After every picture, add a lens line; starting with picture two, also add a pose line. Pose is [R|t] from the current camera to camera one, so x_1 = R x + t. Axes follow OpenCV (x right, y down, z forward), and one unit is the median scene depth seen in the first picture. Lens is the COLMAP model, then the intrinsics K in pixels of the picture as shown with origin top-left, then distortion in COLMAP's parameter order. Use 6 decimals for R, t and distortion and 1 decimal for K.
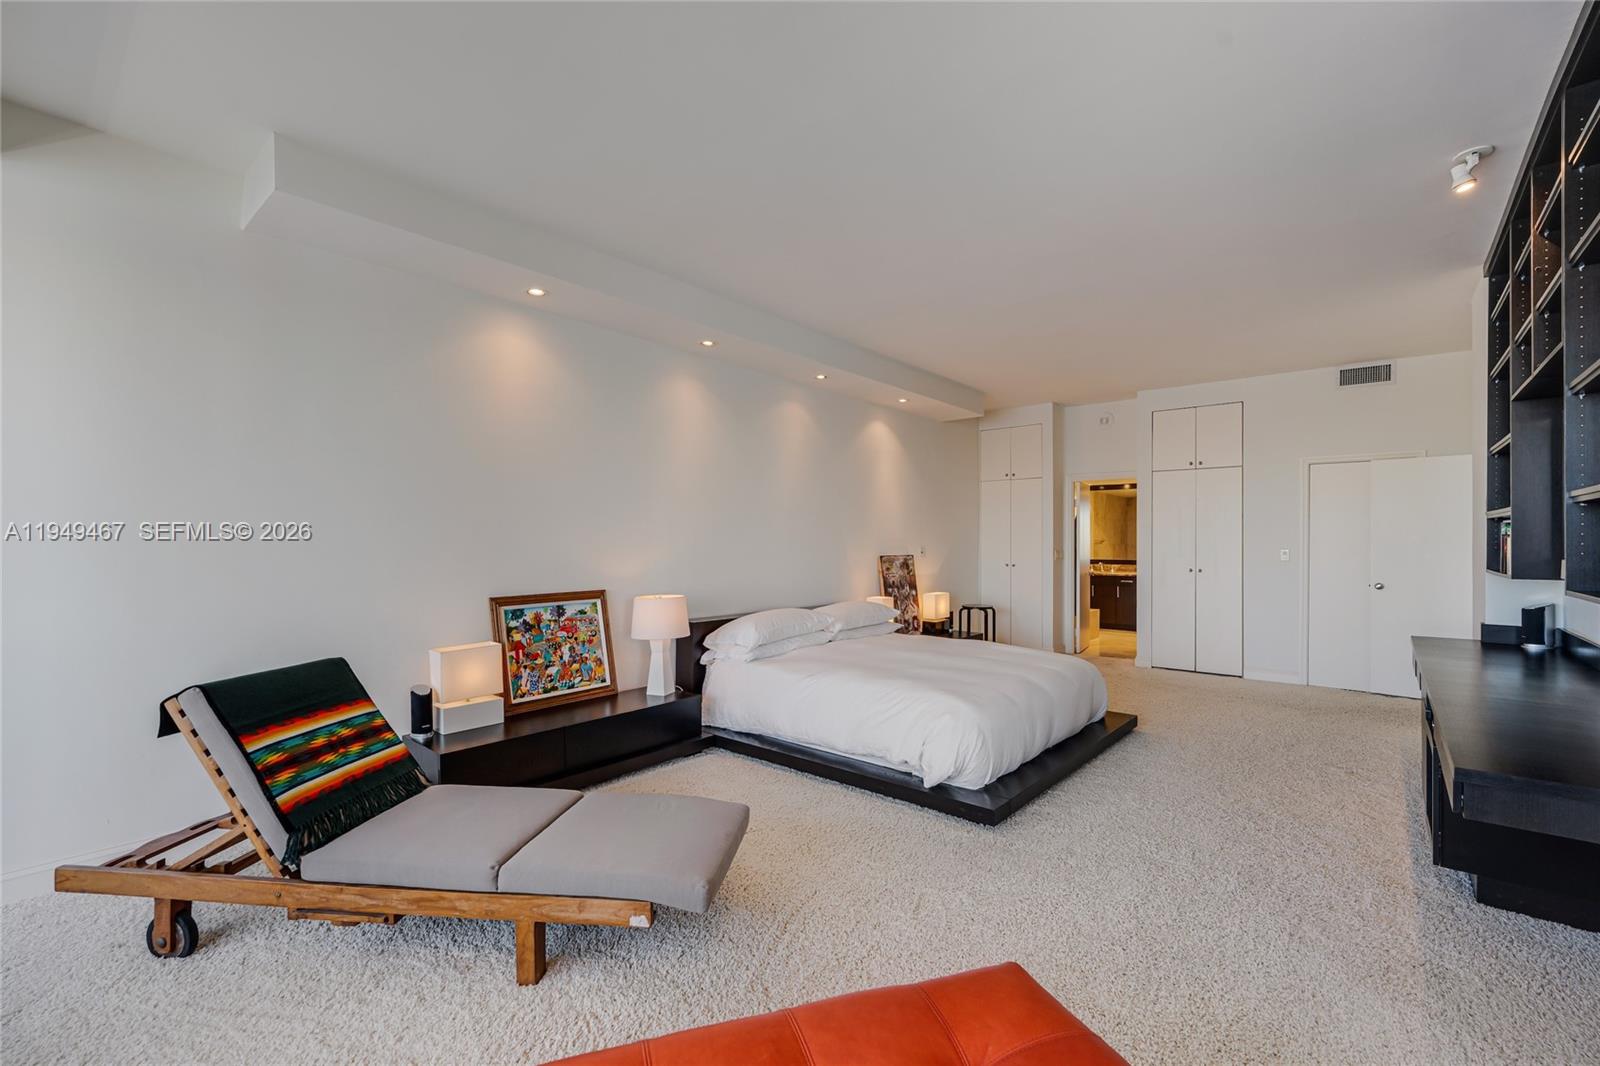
lens RADIAL K [[694.6, 0, 799.8], [0, 694.6, 536.7], [0, 0, 1]] dist [-0.006912, -0.000370]
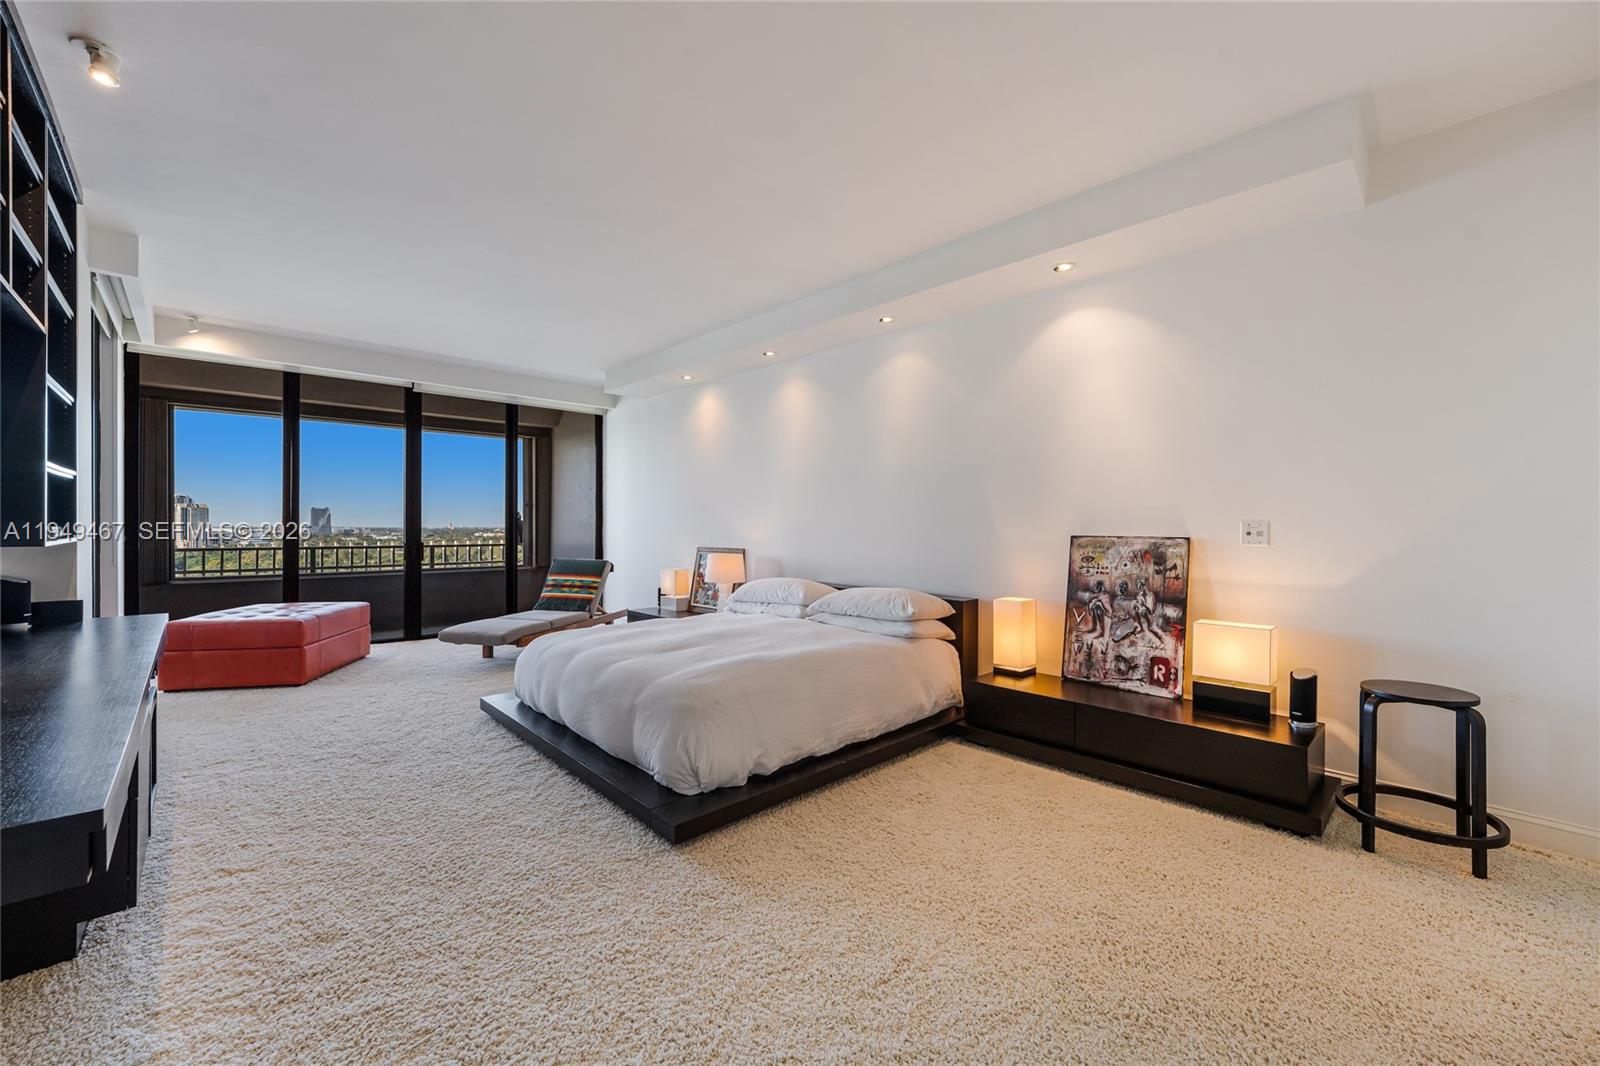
lens RADIAL K [[656.7, 0, 795.4], [0, 656.7, 518.8], [0, 0, 1]] dist [-0.009390, 0.004056]
pose [[-0.117110, -0.013827, -0.993023, 0.681781], [-0.003953, 0.999902, -0.013456, 0.020681], [0.993111, 0.002349, -0.117154, 0.801982]]
